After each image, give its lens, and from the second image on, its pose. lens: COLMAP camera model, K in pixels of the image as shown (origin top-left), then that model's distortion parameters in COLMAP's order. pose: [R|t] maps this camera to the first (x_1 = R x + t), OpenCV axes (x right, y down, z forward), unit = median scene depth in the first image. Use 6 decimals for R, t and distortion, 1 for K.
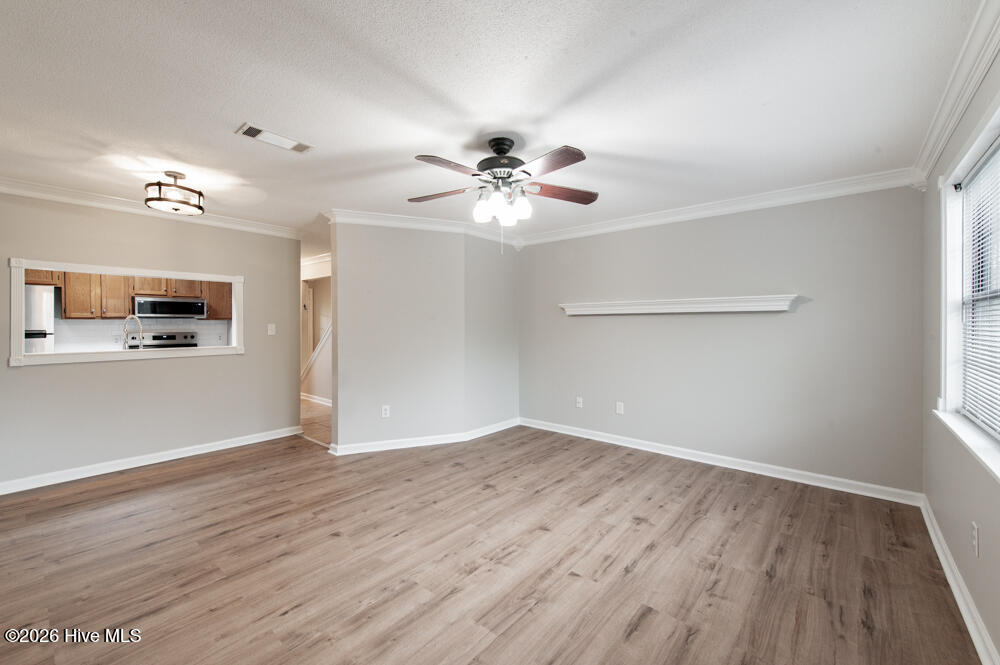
lens RADIAL K [[400.7, 0, 496.9], [0, 400.7, 323.8], [0, 0, 1]] dist [0.001969, -0.000300]
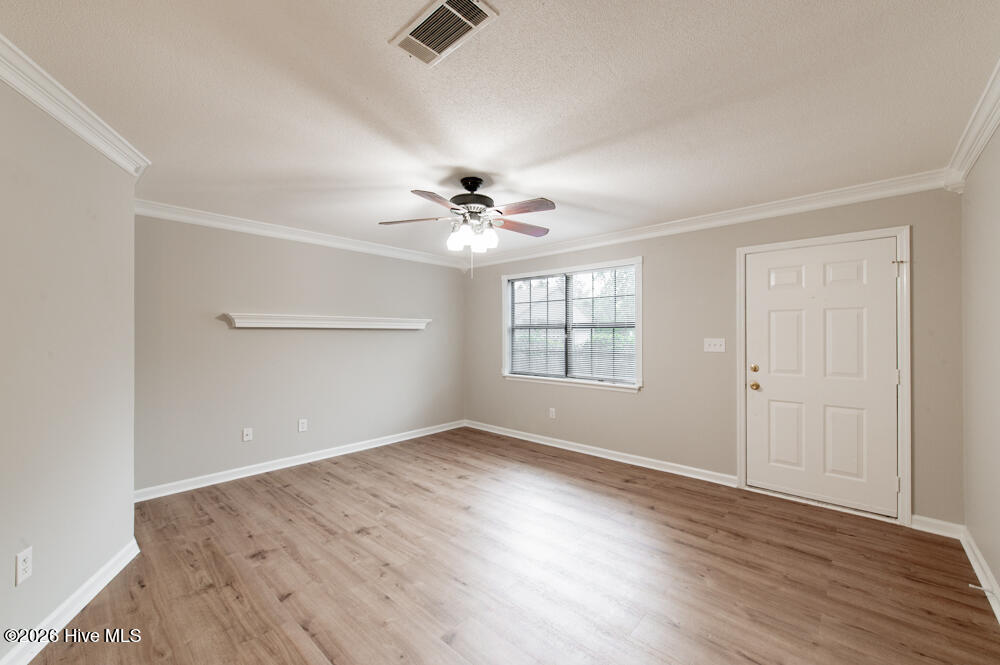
lens RADIAL K [[400.7, 0, 477.6], [0, 400.7, 331.9], [0, 0, 1]] dist [0.001969, -0.000300]
pose [[0.060779, 0.004870, 0.998139, -0.867141], [0.004063, 0.999979, -0.005126, -0.013070], [-0.998143, 0.004367, 0.060758, 0.705207]]
